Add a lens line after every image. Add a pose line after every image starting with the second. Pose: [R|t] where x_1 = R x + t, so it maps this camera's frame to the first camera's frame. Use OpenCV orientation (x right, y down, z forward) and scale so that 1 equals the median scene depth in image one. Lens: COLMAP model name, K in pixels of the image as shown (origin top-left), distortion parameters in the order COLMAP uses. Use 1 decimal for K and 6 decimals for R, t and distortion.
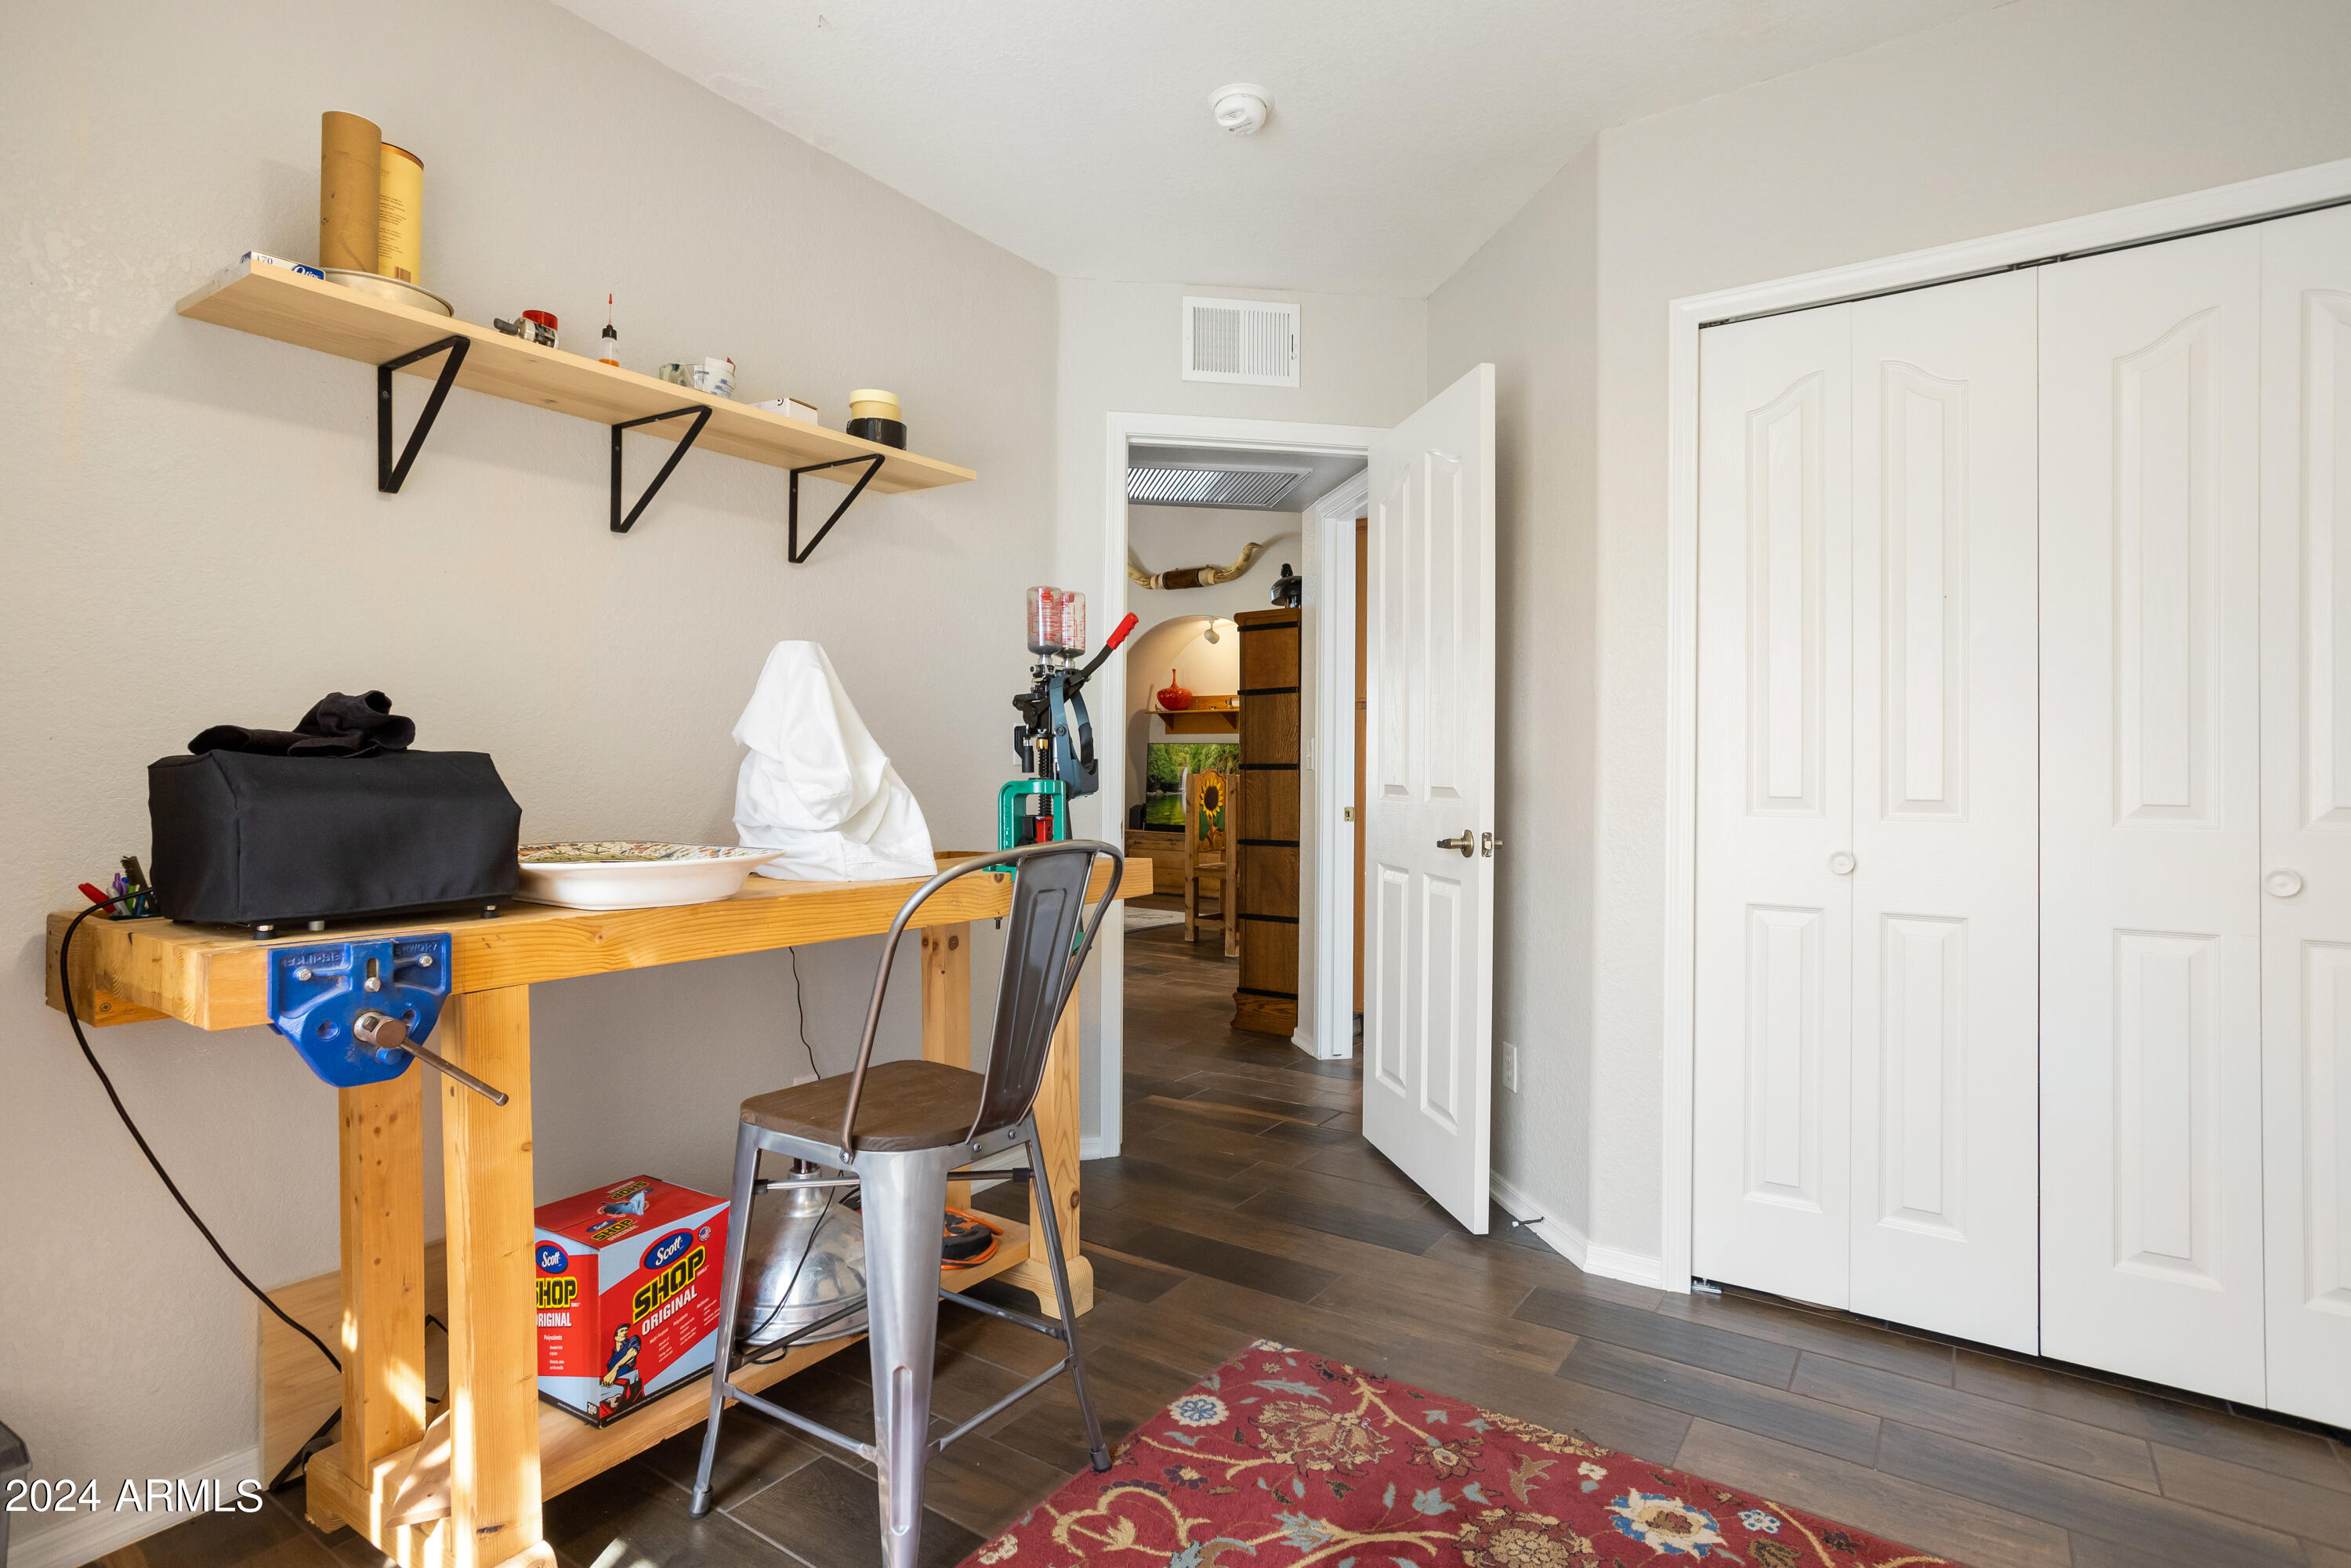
lens RADIAL K [[1158.4, 0, 1166.3], [0, 1158.4, 773.2], [0, 0, 1]] dist [-0.048780, 0.032496]
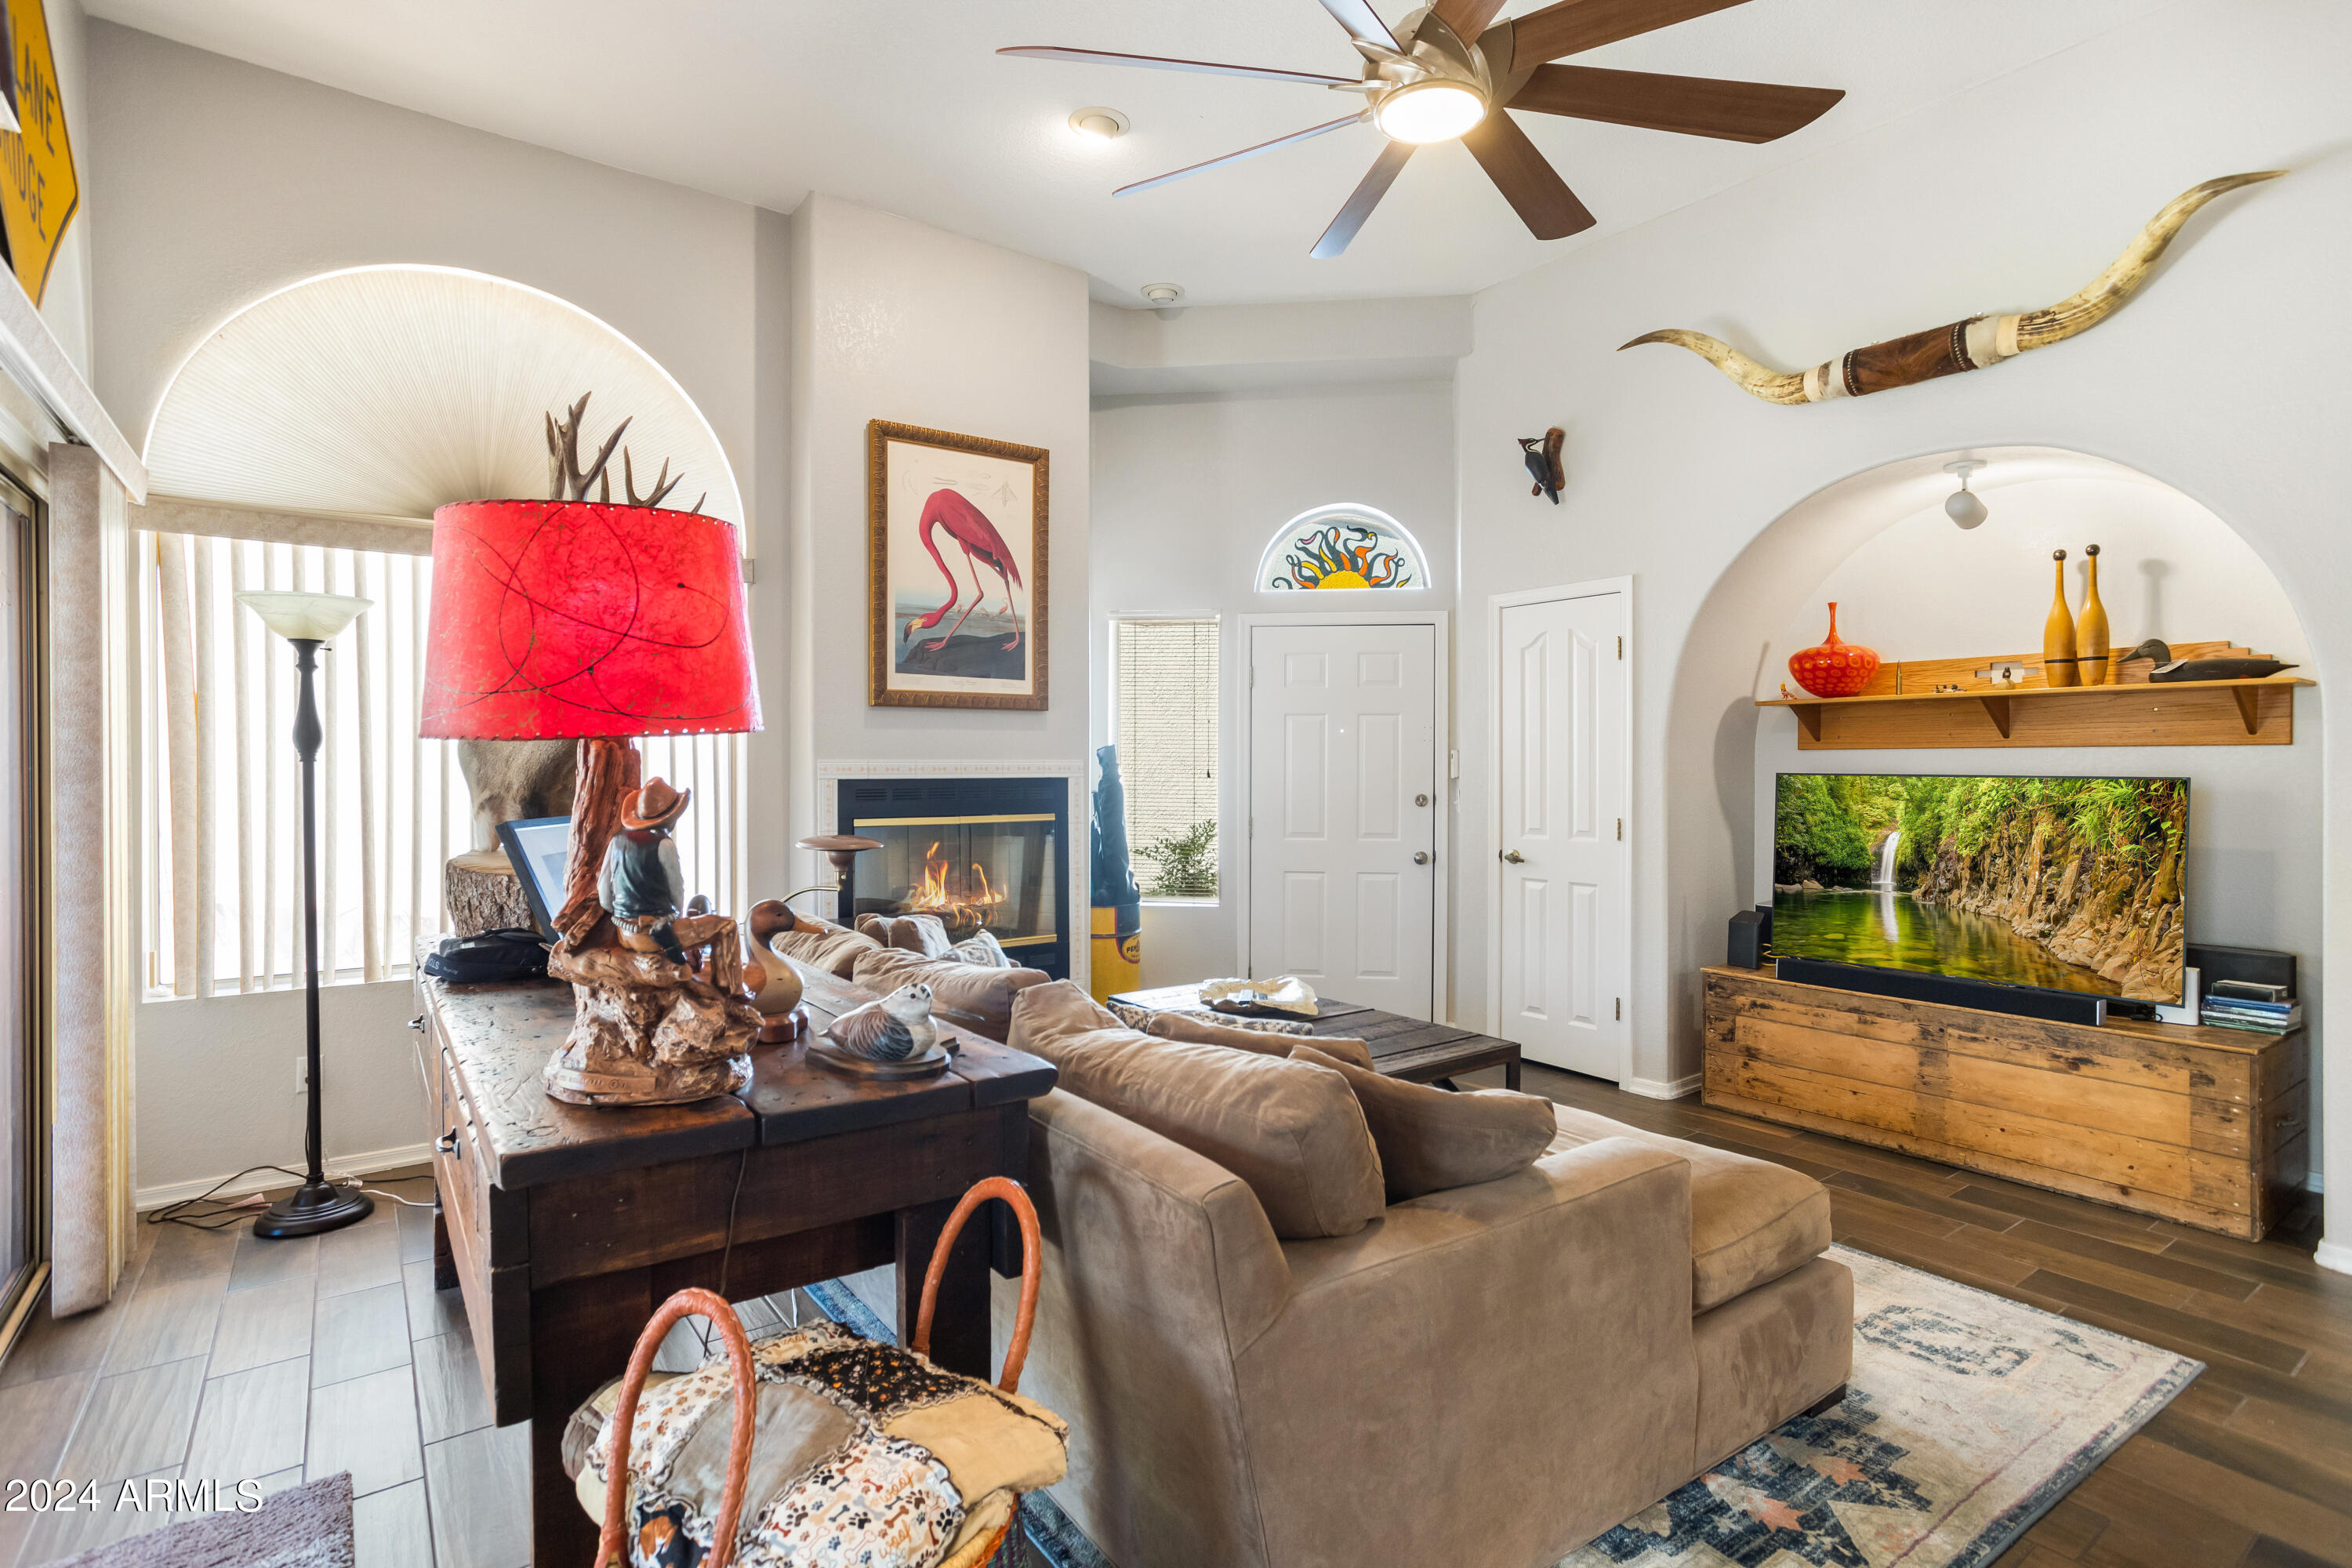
lens RADIAL K [[1159.0, 0, 1166.8], [0, 1159.0, 773.2], [0, 0, 1]] dist [-0.048780, 0.032496]
pose [[0.936590, -0.008644, -0.350319, -0.082449], [0.008498, 0.999962, -0.001953, -0.027103], [0.350323, -0.001148, 0.936628, 0.517853]]
